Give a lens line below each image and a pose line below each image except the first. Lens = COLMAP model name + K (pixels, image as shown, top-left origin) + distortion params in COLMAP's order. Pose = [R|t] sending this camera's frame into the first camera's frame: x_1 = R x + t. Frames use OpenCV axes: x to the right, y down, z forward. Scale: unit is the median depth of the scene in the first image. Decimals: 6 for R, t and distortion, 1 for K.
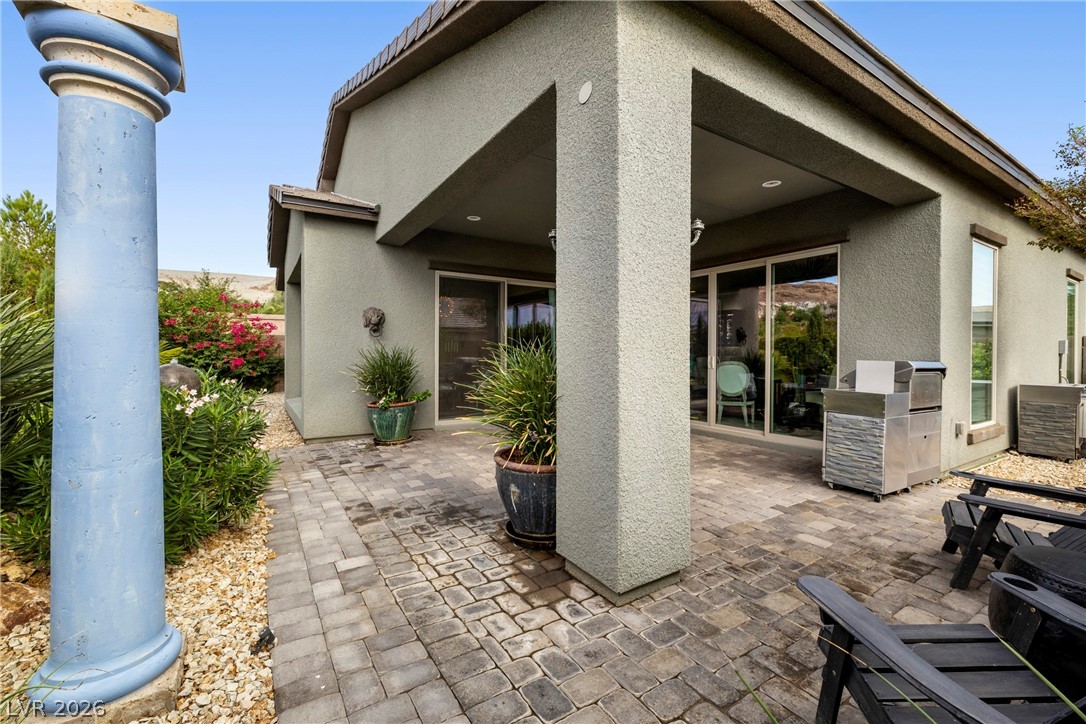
lens RADIAL K [[453.9, 0, 537.4], [0, 453.9, 358.0], [0, 0, 1]] dist [0.004372, -0.000154]
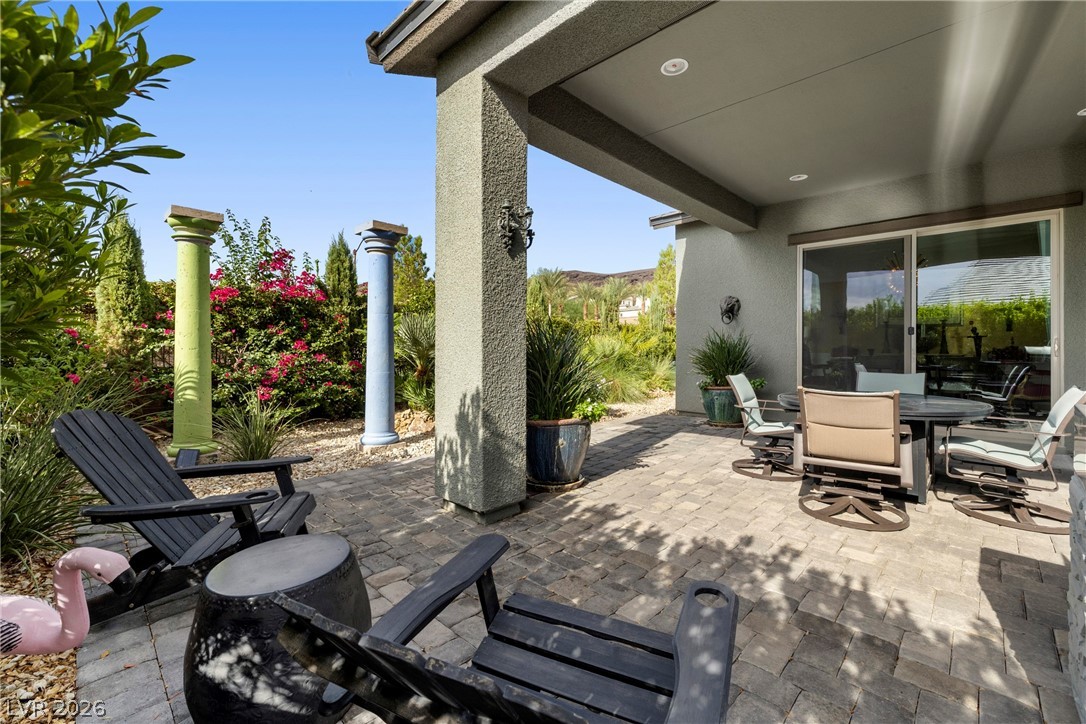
lens RADIAL K [[453.9, 0, 536.7], [0, 453.9, 356.9], [0, 0, 1]] dist [0.004372, -0.000154]
pose [[0.224172, 0.015487, -0.974427, 1.077295], [-0.012375, 0.999838, 0.013044, 0.038612], [0.974471, 0.009135, 0.224328, 0.645514]]
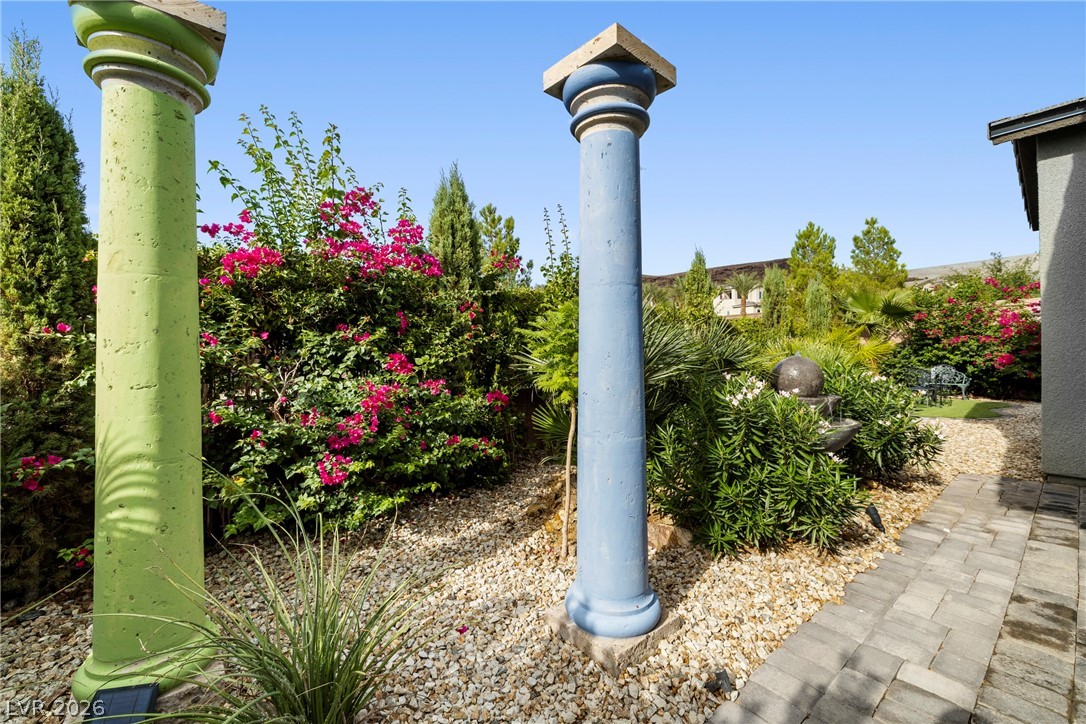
lens RADIAL K [[453.9, 0, 542.6], [0, 453.9, 361.2], [0, 0, 1]] dist [0.004372, -0.000154]
pose [[0.133022, 0.012509, -0.991034, 0.094071], [-0.002533, 0.999921, 0.012281, 0.013639], [0.991110, 0.000876, 0.133044, 0.314204]]
